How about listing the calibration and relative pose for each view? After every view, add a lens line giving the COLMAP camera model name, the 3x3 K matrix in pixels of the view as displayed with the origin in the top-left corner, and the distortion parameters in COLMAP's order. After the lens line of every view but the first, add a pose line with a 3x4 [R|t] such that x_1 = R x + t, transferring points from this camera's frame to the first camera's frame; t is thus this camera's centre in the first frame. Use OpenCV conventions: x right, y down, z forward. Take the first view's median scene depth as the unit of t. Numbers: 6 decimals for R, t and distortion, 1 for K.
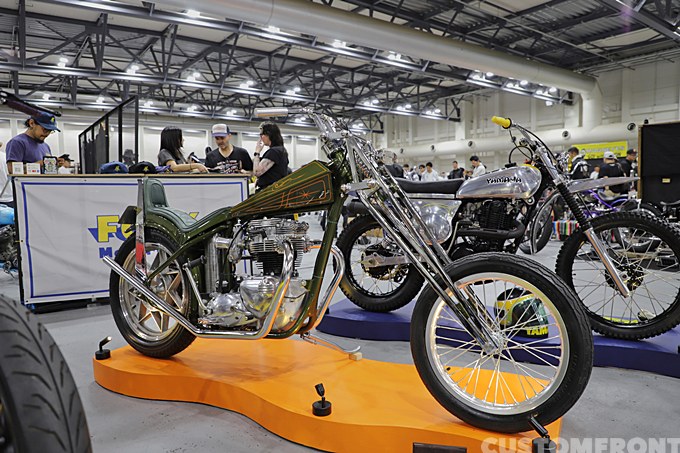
lens RADIAL K [[476.7, 0, 340.5], [0, 476.7, 227.8], [0, 0, 1]] dist [-0.043022, 0.013854]
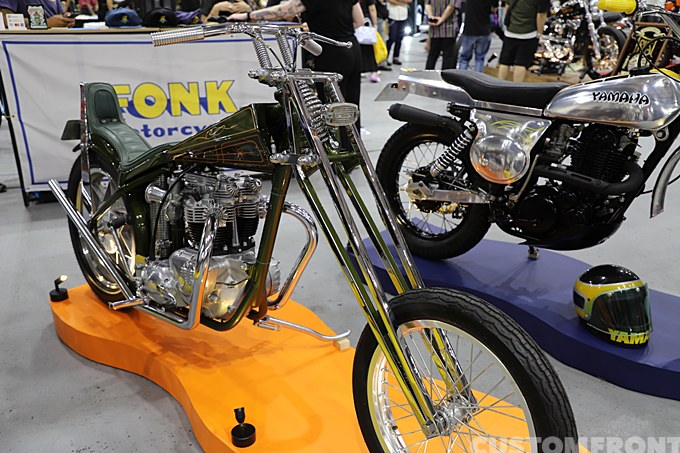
lens RADIAL K [[618.7, 0, 339.4], [0, 618.7, 225.6], [0, 0, 1]] dist [0.057461, 0.000000]
pose [[0.964745, 0.103073, -0.242161, 0.196891], [-0.031208, 0.958429, 0.283618, -0.151153], [0.261328, -0.266062, 0.927857, 0.102518]]
